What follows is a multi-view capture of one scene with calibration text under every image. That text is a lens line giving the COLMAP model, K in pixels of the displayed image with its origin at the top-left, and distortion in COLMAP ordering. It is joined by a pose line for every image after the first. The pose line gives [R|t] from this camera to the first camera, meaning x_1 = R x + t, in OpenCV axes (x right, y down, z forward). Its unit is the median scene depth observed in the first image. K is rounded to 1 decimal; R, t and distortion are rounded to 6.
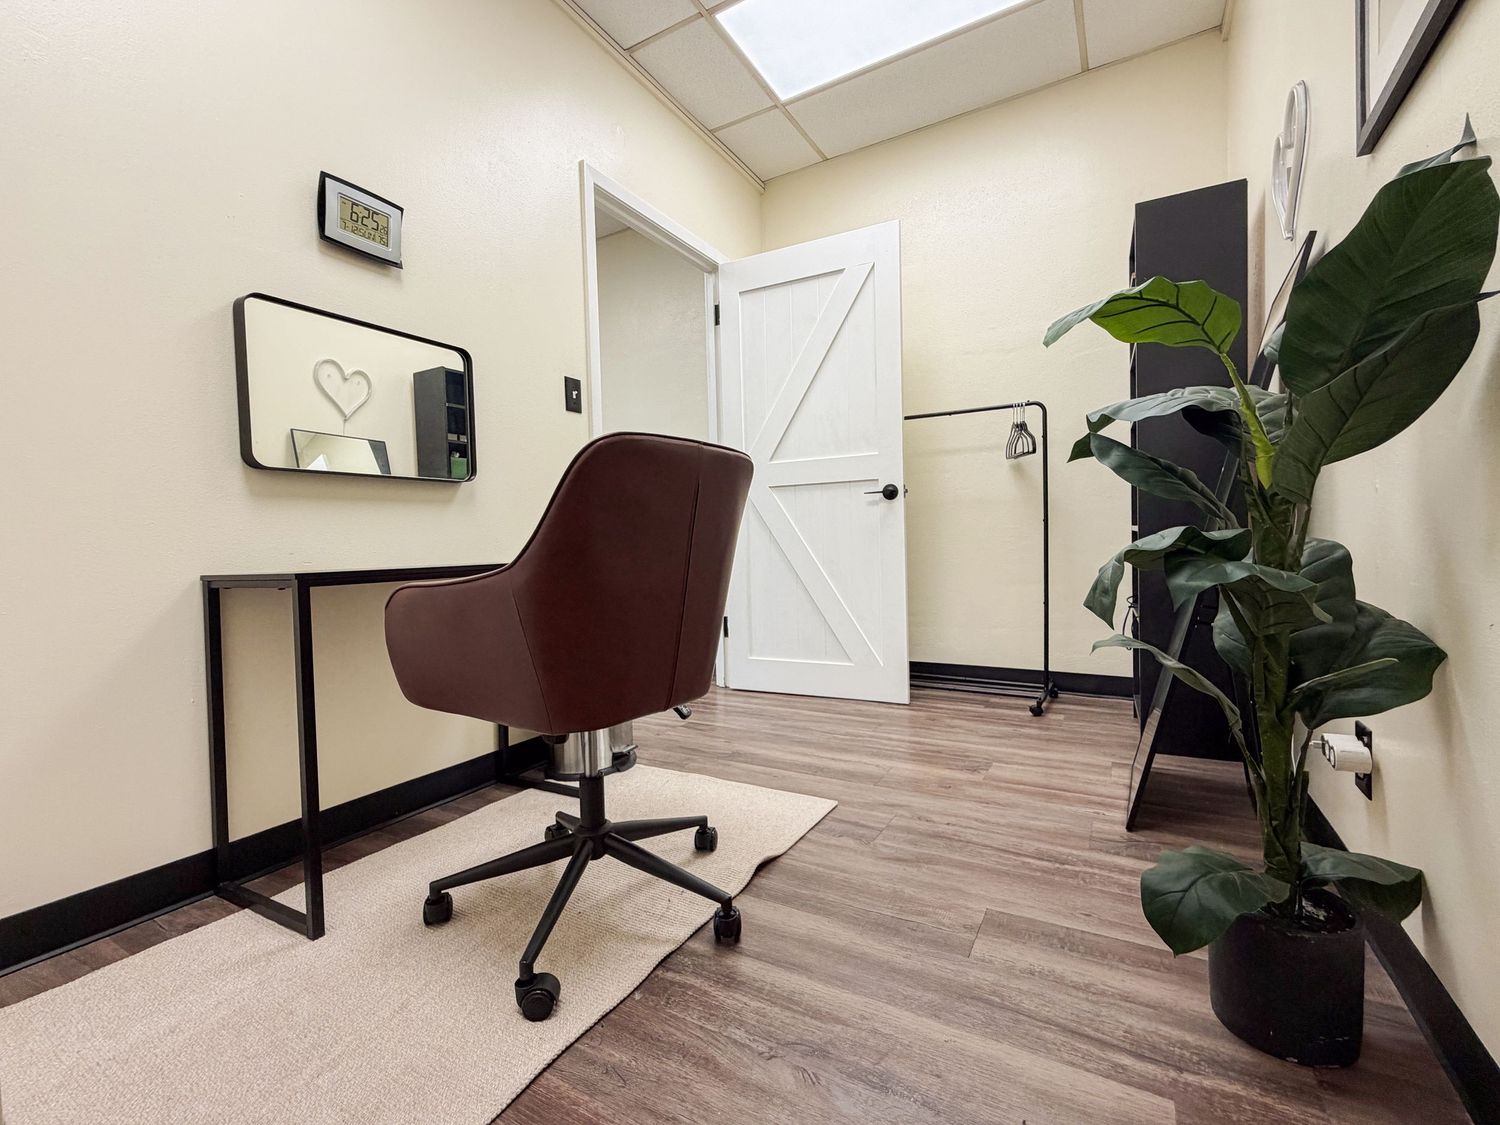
lens RADIAL K [[664.4, 0, 752.6], [0, 664.4, 565.7], [0, 0, 1]] dist [0.001749, -0.000782]
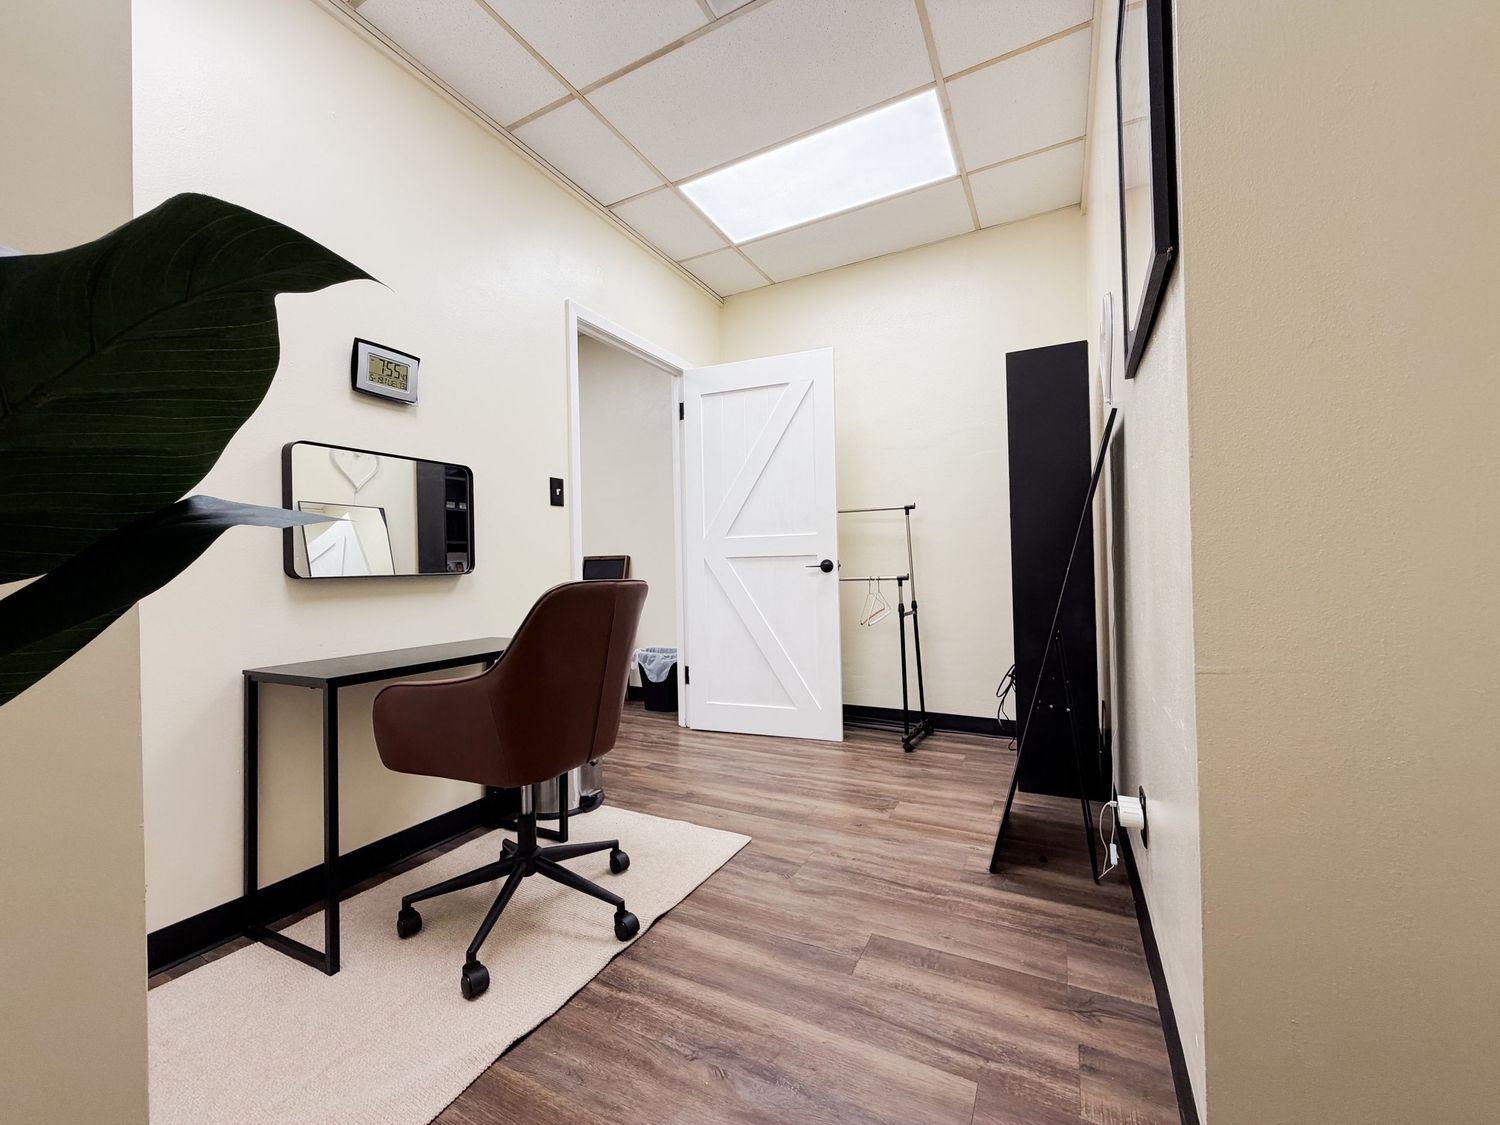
lens RADIAL K [[606.7, 0, 748.9], [0, 606.7, 564.7], [0, 0, 1]] dist [-0.000846, 0.000443]
pose [[0.999163, 0.004225, 0.040677, 0.044891], [-0.002565, 0.999164, -0.040790, -0.109976], [-0.040816, 0.040651, 0.998339, -0.141799]]
